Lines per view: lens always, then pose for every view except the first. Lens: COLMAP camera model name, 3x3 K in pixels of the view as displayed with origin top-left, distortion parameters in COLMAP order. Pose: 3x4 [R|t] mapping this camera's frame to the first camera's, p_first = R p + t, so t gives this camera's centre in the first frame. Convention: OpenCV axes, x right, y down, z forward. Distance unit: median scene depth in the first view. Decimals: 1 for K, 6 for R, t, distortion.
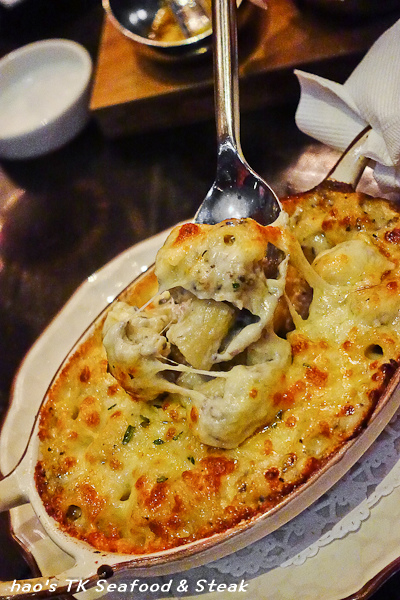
lens RADIAL K [[1186.3, 0, 200.0], [0, 1186.3, 299.7], [0, 0, 1]] dist [-0.234820, 0.000000]
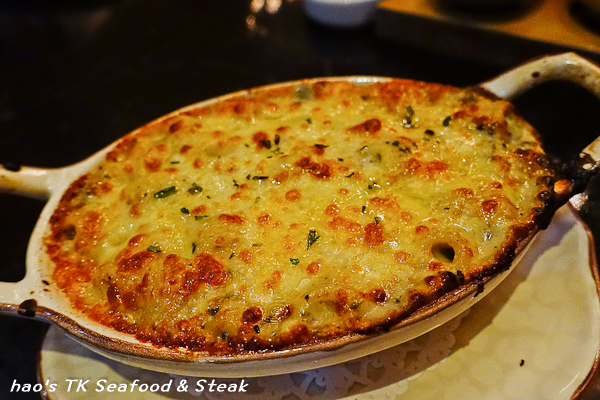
lens RADIAL K [[420.7, 0, 298.5], [0, 420.7, 198.8], [0, 0, 1]] dist [0.004304, -0.000041]
pose [[0.849729, 0.505024, -0.151366, 0.089791], [-0.504096, 0.862350, 0.047317, 0.050382], [0.154427, 0.036096, 0.987345, 0.711679]]
